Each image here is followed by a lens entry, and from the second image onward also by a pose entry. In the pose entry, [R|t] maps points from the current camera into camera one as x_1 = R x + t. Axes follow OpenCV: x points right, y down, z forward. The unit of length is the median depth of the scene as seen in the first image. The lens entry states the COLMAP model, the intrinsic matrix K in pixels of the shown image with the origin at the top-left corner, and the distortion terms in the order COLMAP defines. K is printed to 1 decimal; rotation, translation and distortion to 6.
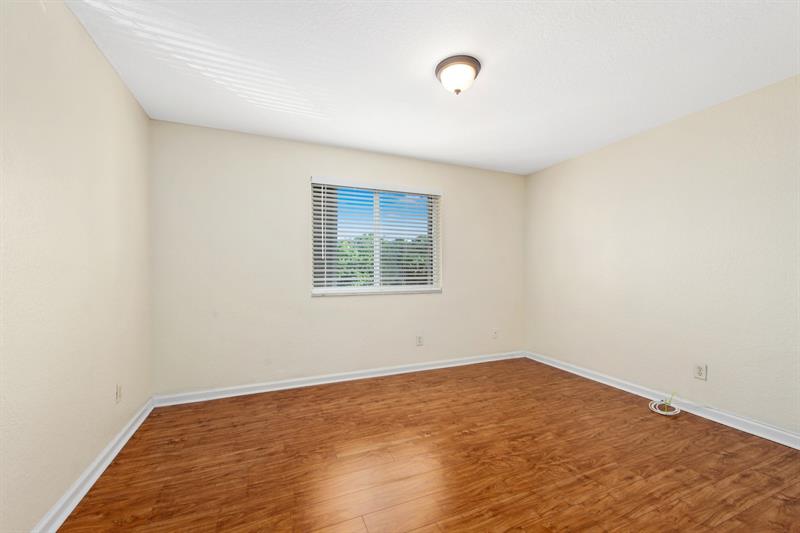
lens RADIAL K [[314.9, 0, 399.5], [0, 314.9, 277.7], [0, 0, 1]] dist [0.008038, -0.001732]
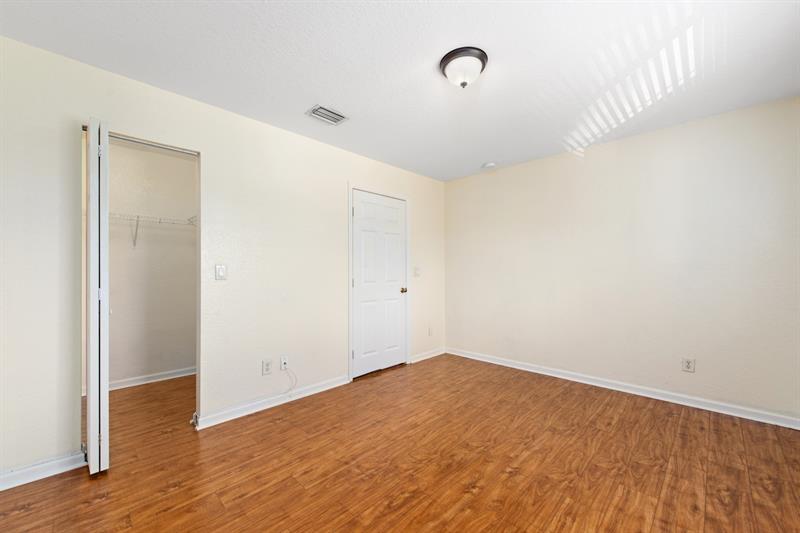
lens RADIAL K [[314.9, 0, 402.0], [0, 314.9, 267.2], [0, 0, 1]] dist [0.008038, -0.001732]
pose [[-0.920492, -0.002594, -0.390752, 0.734362], [-0.005172, 0.999971, 0.005544, -0.040560], [0.390727, 0.007124, -0.920479, 1.800063]]
